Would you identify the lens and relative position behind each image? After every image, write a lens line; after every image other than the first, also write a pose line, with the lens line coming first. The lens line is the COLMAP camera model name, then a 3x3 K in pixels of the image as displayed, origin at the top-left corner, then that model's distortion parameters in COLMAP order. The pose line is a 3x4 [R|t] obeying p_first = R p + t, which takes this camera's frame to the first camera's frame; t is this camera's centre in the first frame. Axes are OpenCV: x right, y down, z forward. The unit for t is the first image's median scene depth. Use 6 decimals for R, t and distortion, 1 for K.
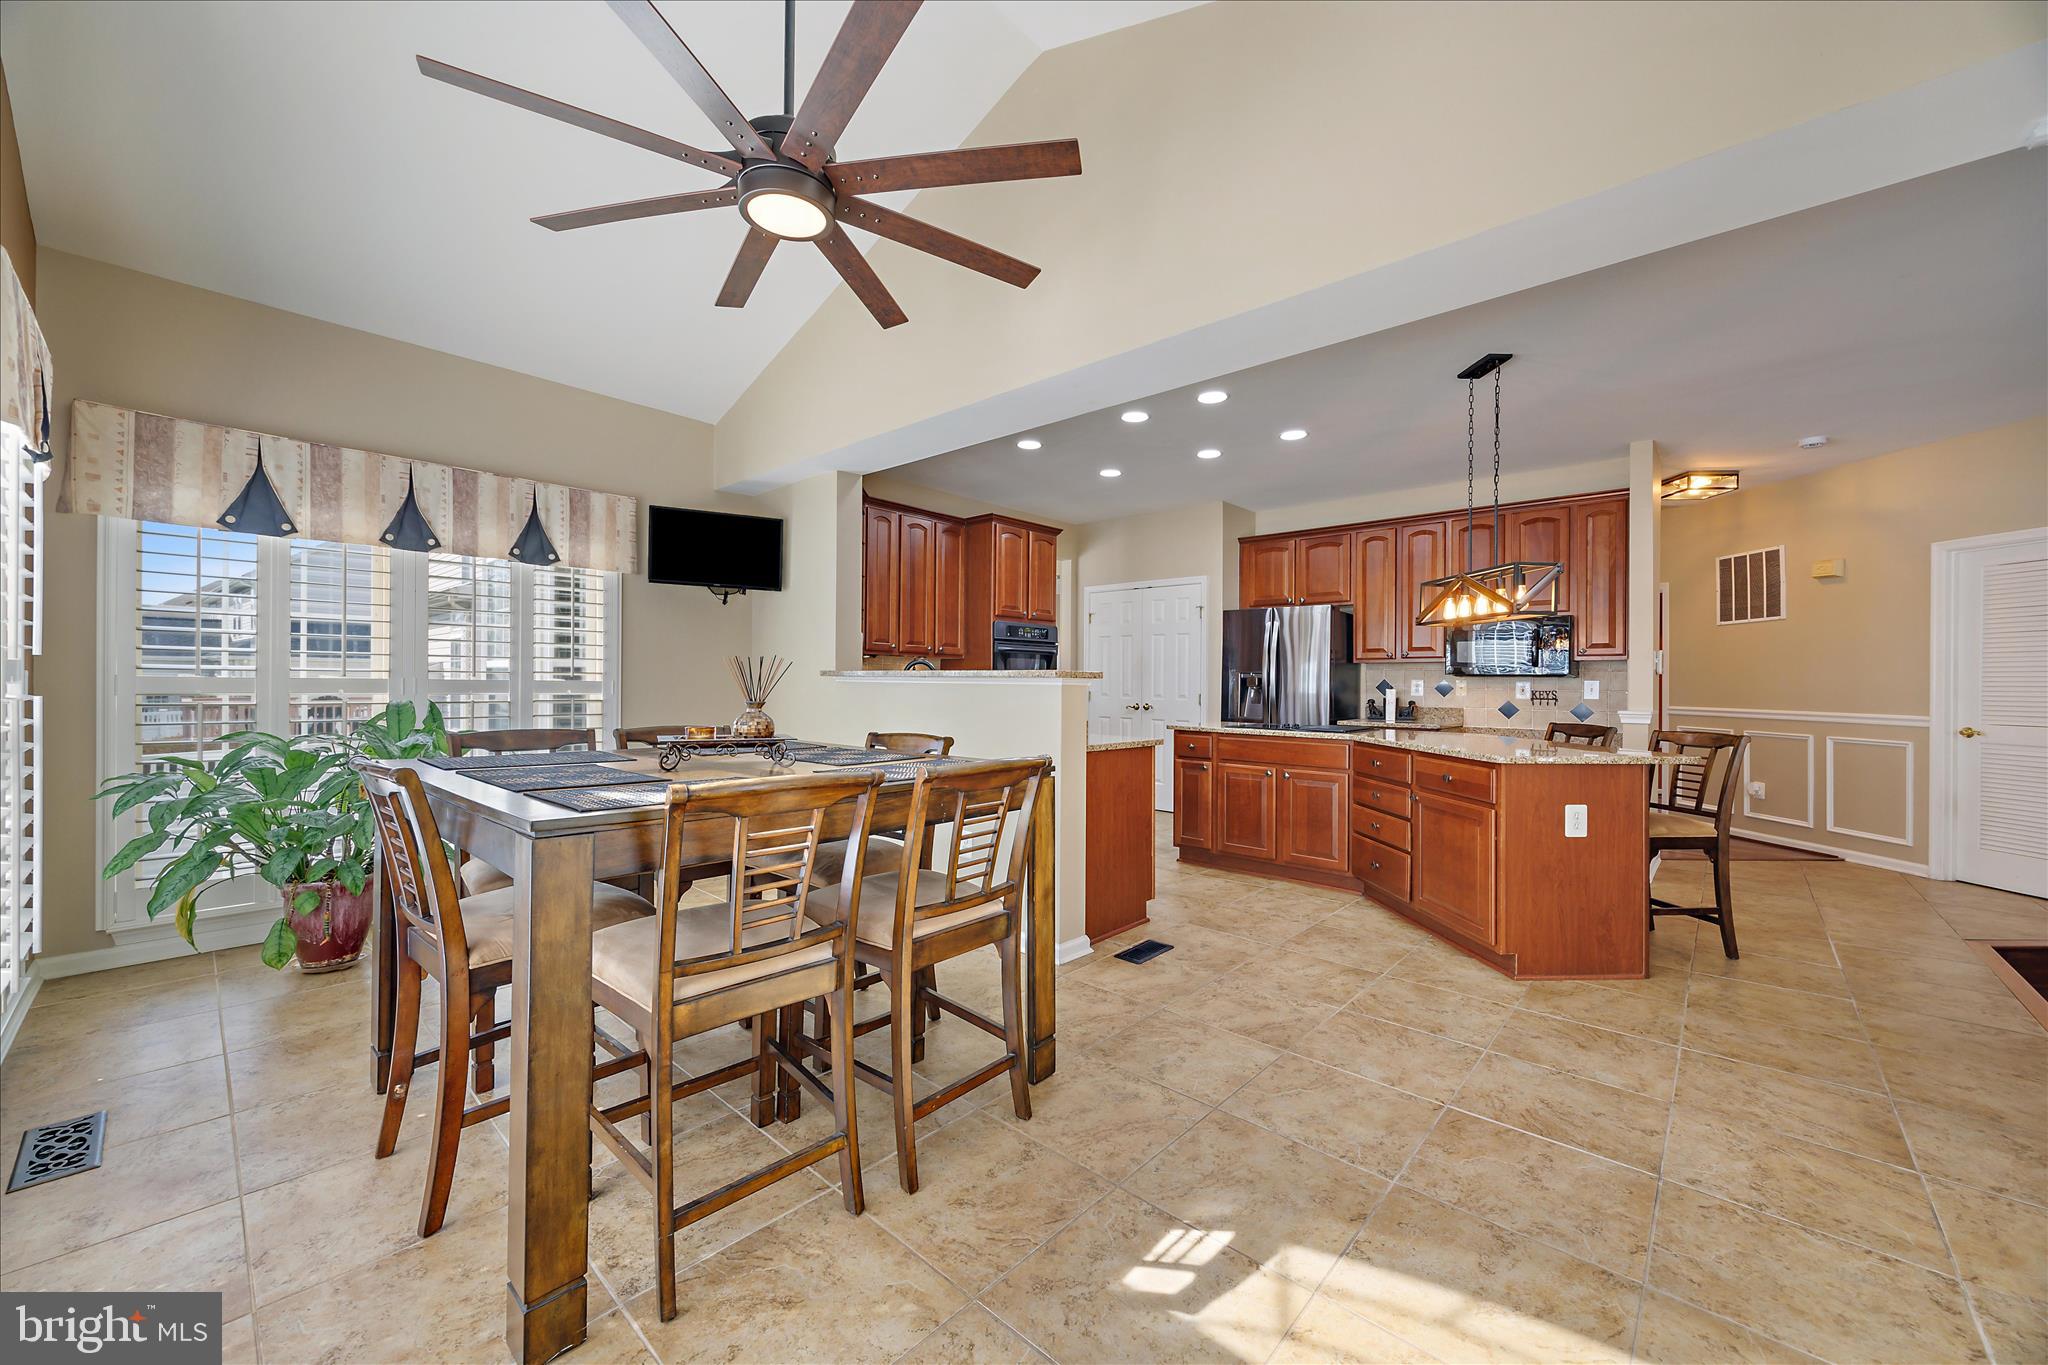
lens RADIAL K [[770.2, 0, 1017.2], [0, 770.2, 683.9], [0, 0, 1]] dist [-0.002545, -0.000137]
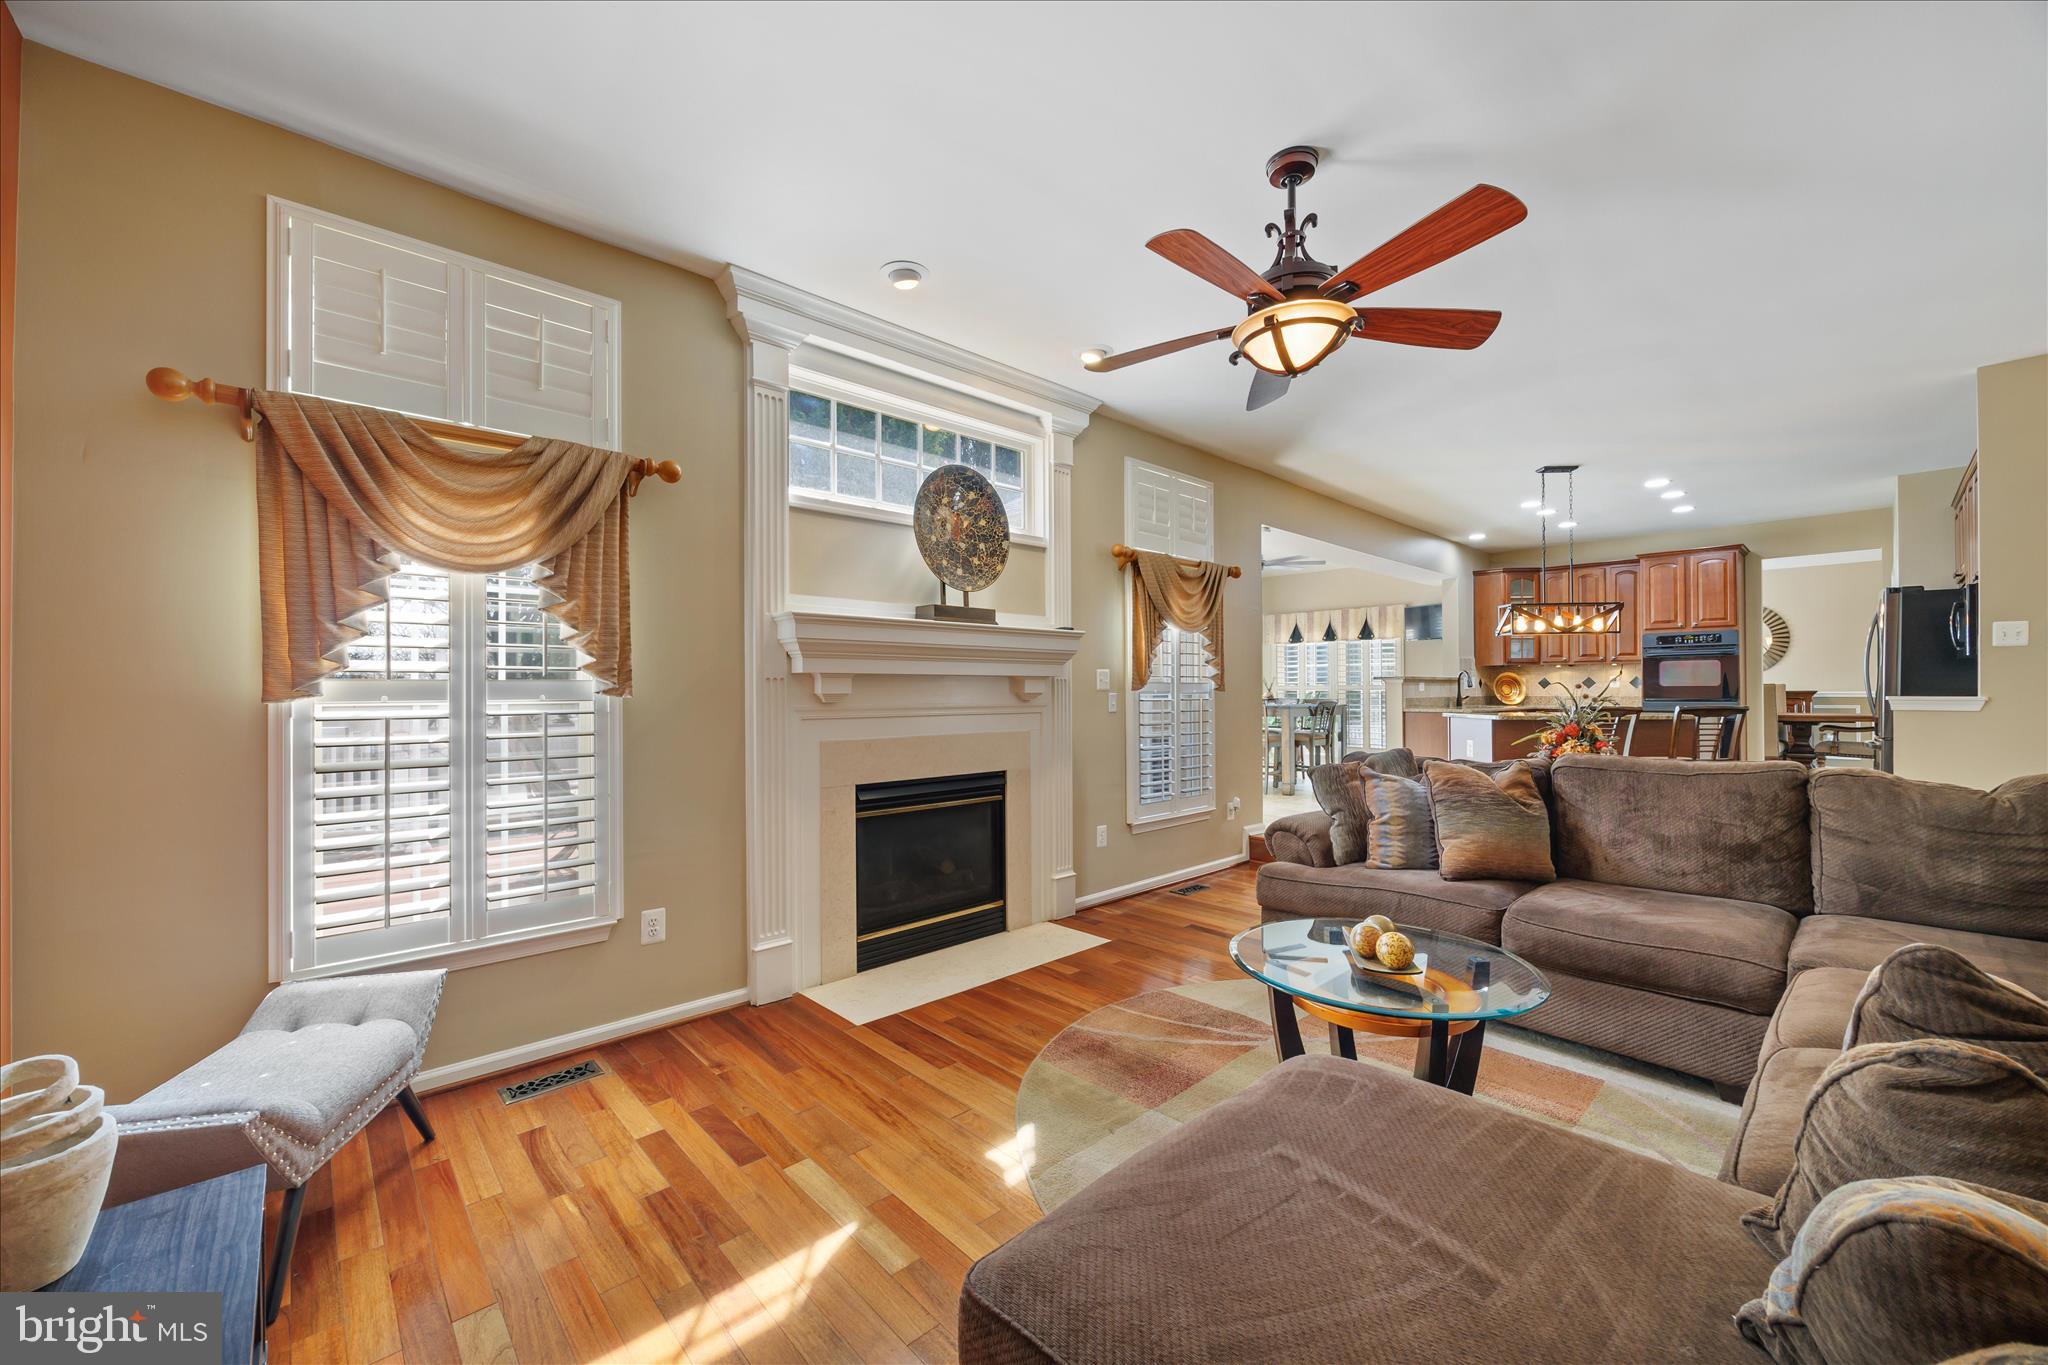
lens RADIAL K [[783.5, 0, 1024.9], [0, 783.5, 688.4], [0, 0, 1]] dist [-0.009042, -0.000180]
pose [[-0.073394, -0.012634, -0.997223, 1.598806], [0.002060, 0.999916, -0.012819, 0.030513], [0.997301, -0.002996, -0.073362, 0.035449]]
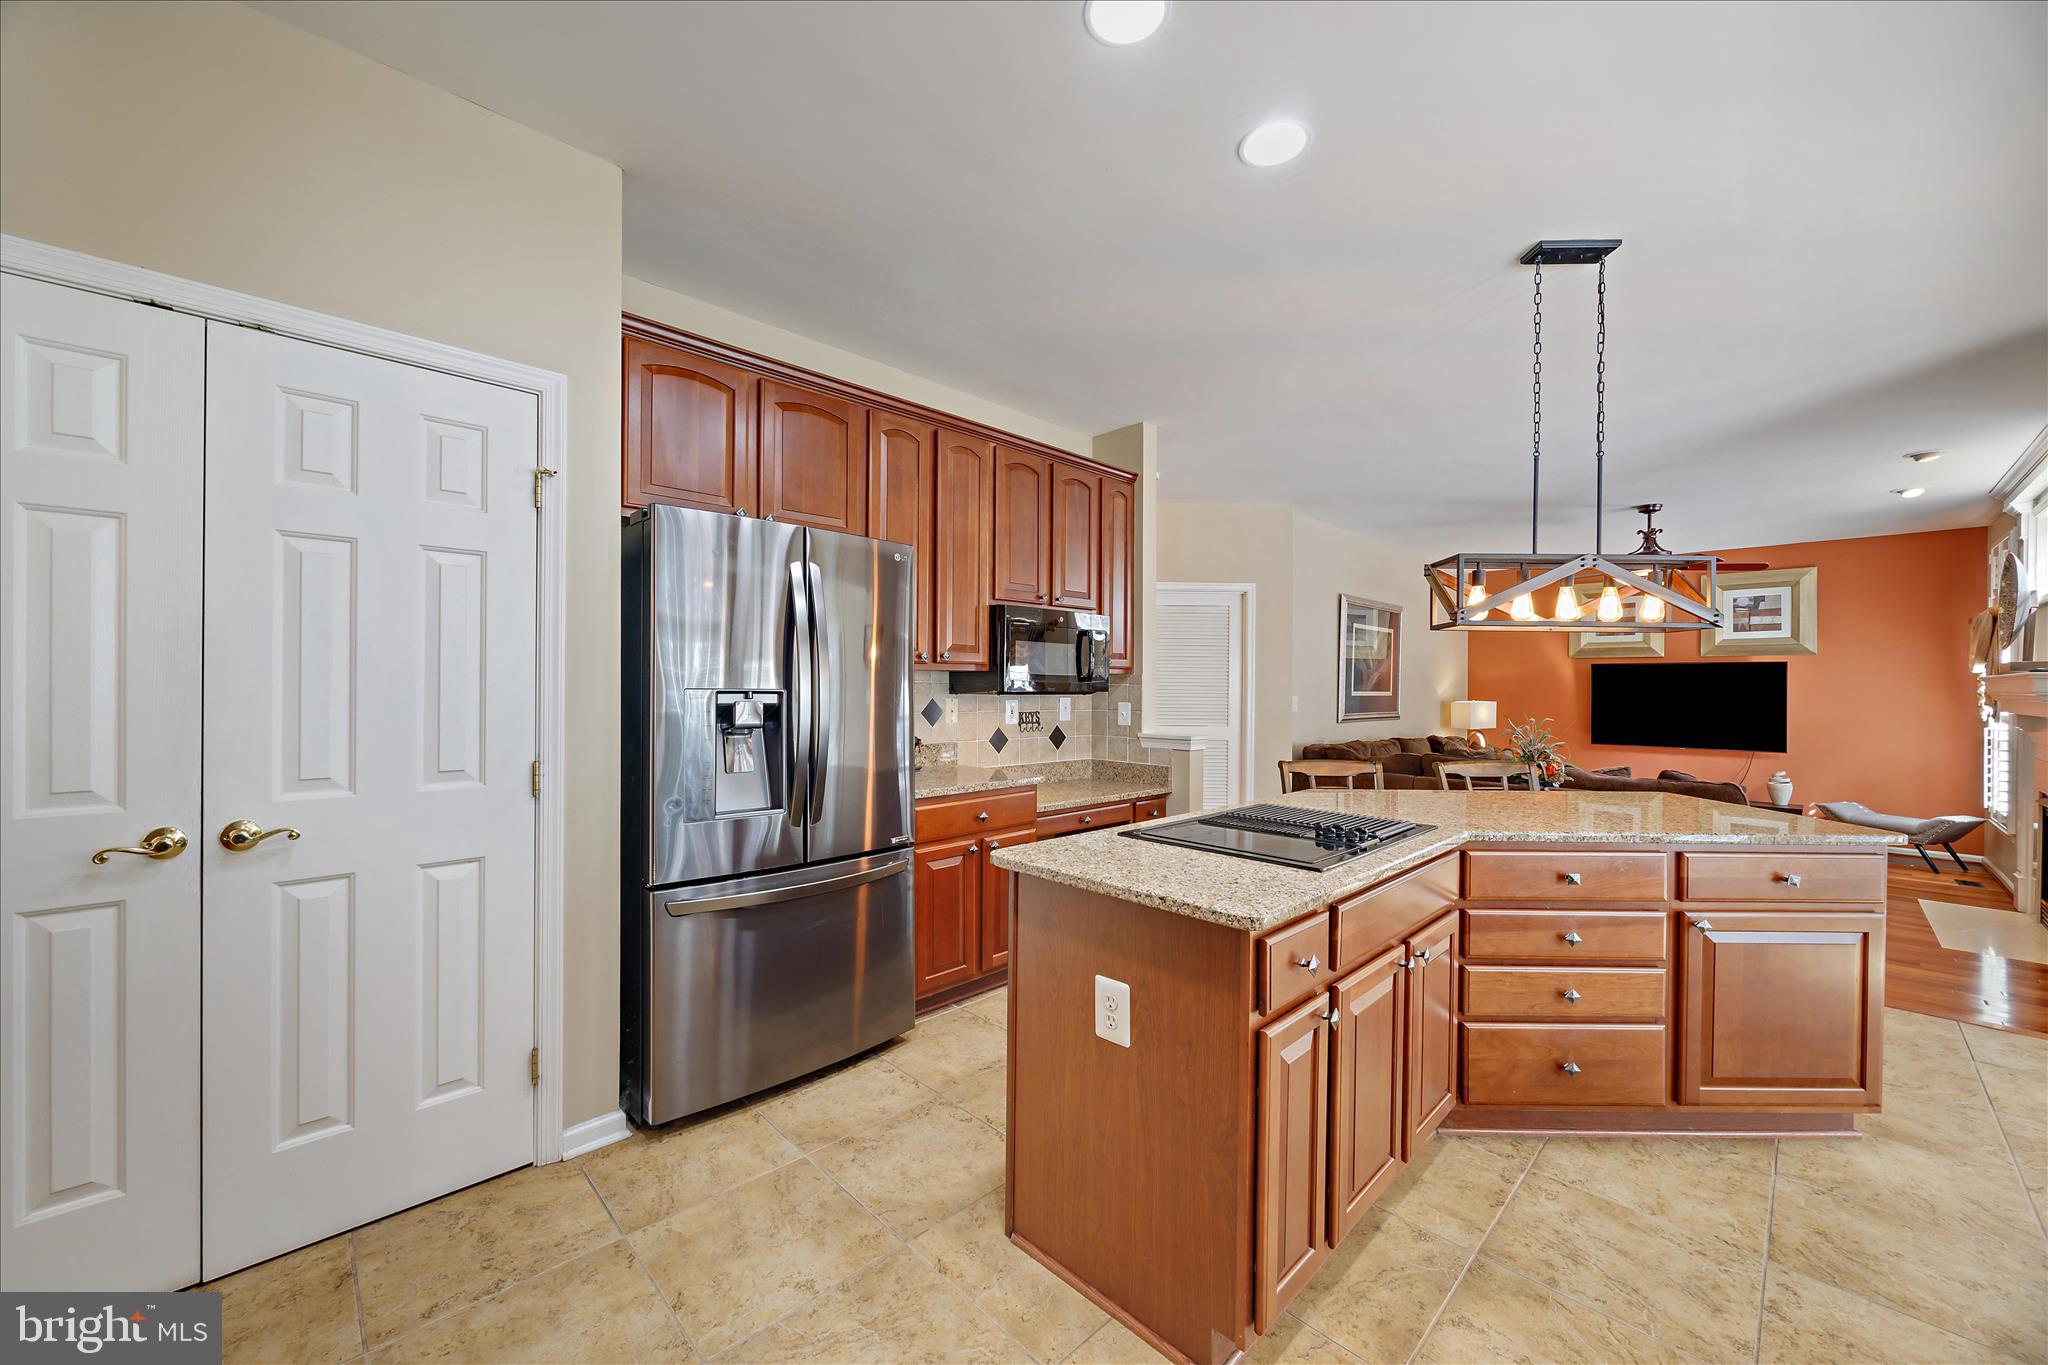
lens RADIAL K [[771.7, 0, 1025.9], [0, 771.7, 683.6], [0, 0, 1]] dist [0.000708, -0.000049]
pose [[0.047920, -0.008645, 0.998814, -0.069159], [-0.008314, 0.999924, 0.009054, -0.026659], [-0.998817, -0.008738, 0.047844, 1.021886]]
